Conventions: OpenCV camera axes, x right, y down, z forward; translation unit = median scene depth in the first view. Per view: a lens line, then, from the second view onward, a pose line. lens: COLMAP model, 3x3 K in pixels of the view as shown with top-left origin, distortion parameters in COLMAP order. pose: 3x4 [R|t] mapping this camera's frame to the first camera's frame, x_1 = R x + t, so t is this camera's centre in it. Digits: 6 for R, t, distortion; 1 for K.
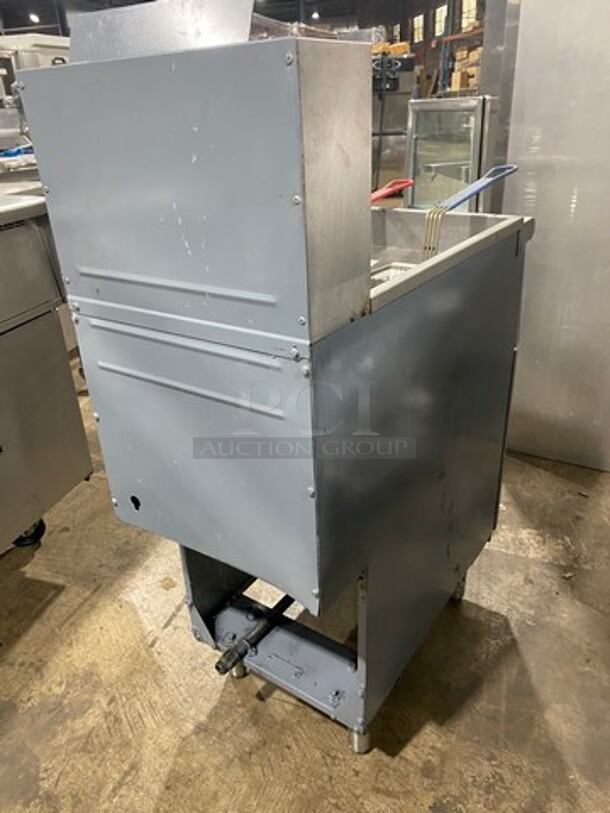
lens RADIAL K [[629.6, 0, 300.6], [0, 629.6, 404.5], [0, 0, 1]] dist [-0.000208, -0.000303]
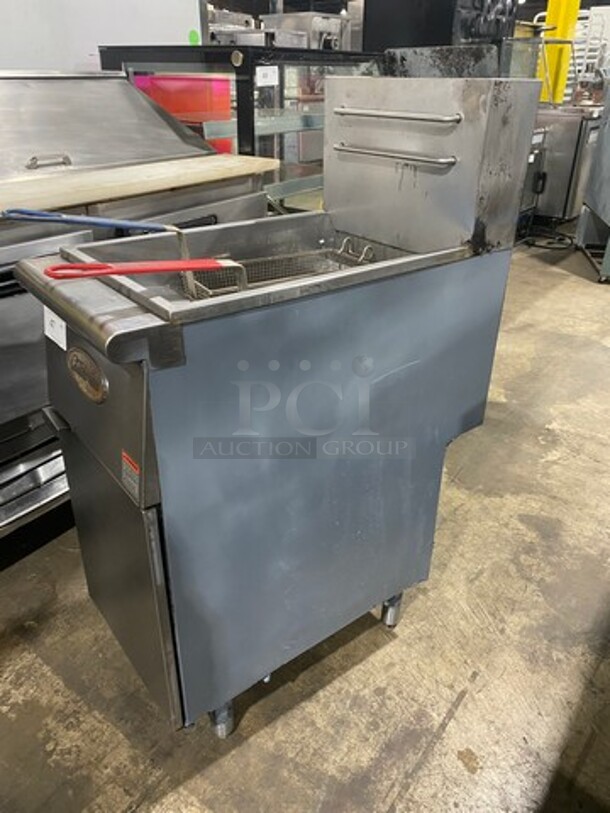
lens RADIAL K [[627.8, 0, 305.0], [0, 627.8, 406.5], [0, 0, 1]] dist [0.003051, -0.001467]
pose [[-0.955119, -0.099859, 0.278882, -0.232048], [0.164149, 0.605273, 0.778910, -0.710563], [-0.246581, 0.789730, -0.561716, 1.382390]]
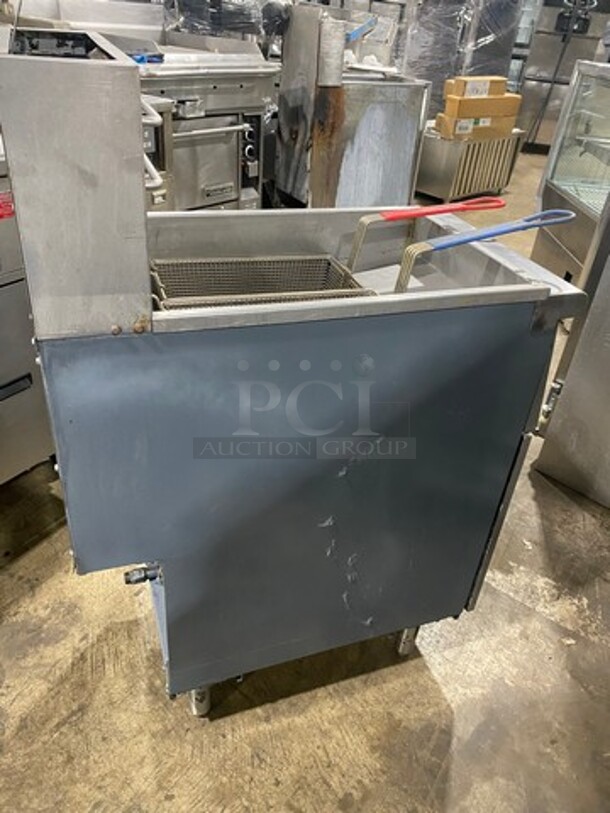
lens RADIAL K [[627.8, 0, 305.0], [0, 627.8, 406.5], [0, 0, 1]] dist [0.003051, -0.001467]
pose [[0.962009, 0.234079, -0.140520, 0.113097], [-0.215799, 0.967223, 0.133832, -0.126236], [0.167241, -0.098423, 0.980991, 0.061812]]
